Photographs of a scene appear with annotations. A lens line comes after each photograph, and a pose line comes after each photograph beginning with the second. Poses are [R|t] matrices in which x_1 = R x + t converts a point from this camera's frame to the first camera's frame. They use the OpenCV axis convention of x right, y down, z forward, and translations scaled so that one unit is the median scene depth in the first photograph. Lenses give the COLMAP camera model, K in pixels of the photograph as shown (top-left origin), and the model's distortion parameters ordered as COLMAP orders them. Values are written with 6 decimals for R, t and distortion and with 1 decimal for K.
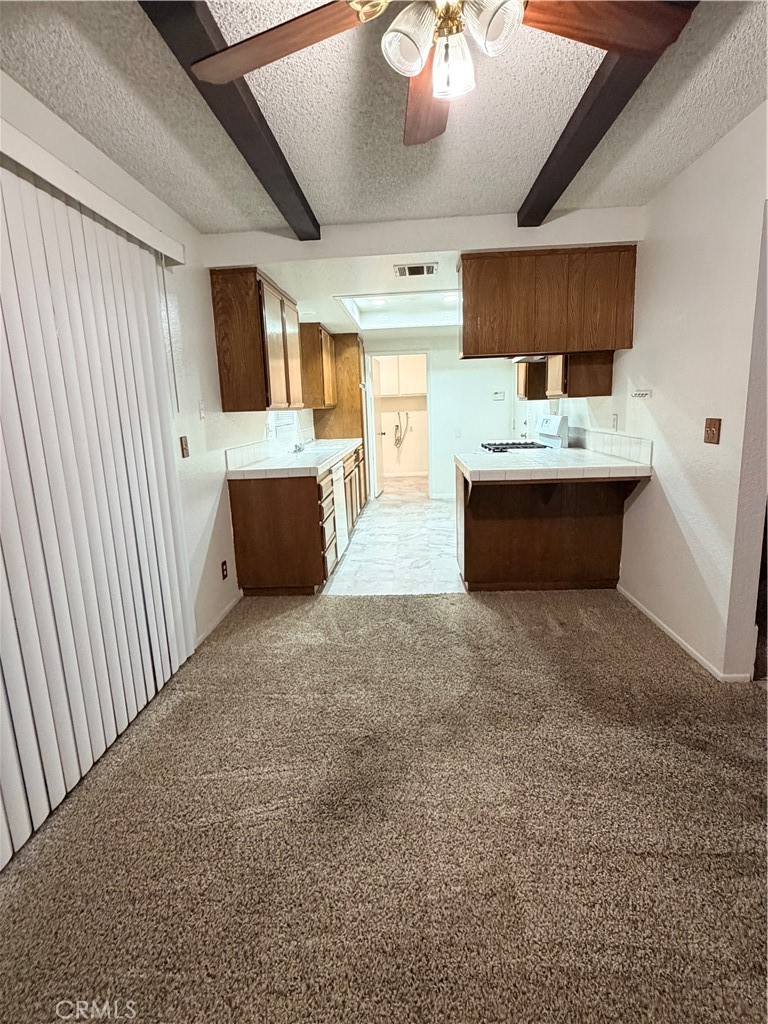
lens RADIAL K [[519.1, 0, 385.9], [0, 519.1, 511.4], [0, 0, 1]] dist [0.000316, 0.000258]
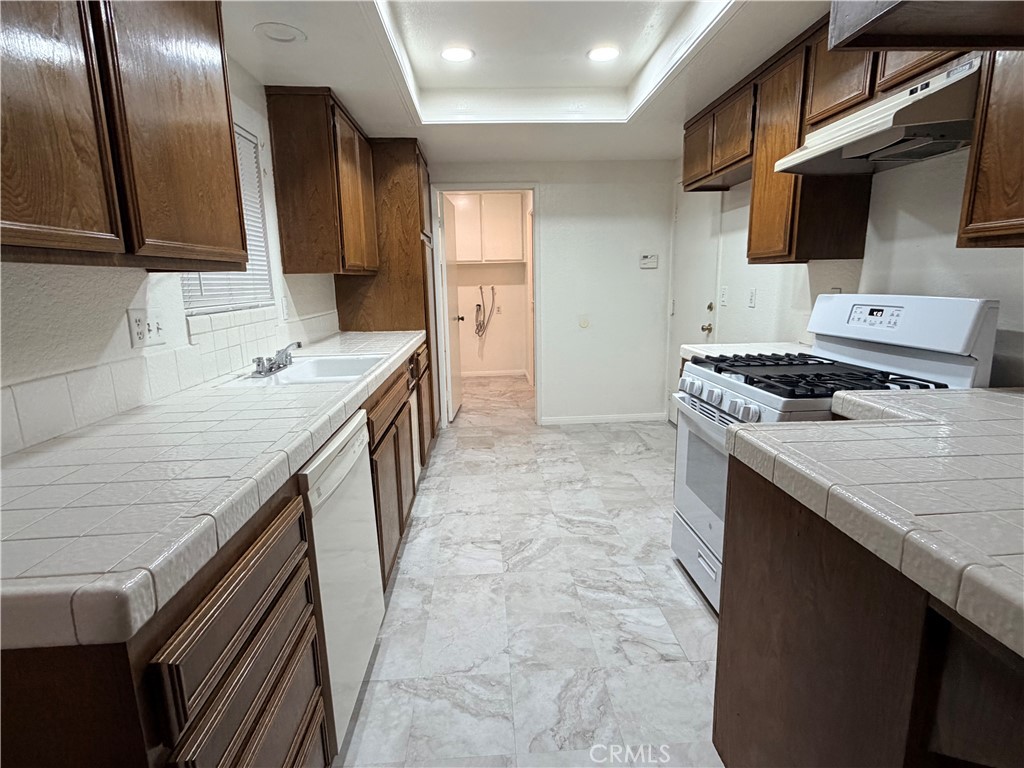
lens RADIAL K [[519.1, 0, 512.4], [0, 519.1, 383.7], [0, 0, 1]] dist [0.000316, 0.000258]
pose [[0.994430, -0.005165, 0.105276, -0.013540], [0.005781, 0.999968, -0.005549, -0.087731], [-0.105244, 0.006127, 0.994428, 0.476820]]
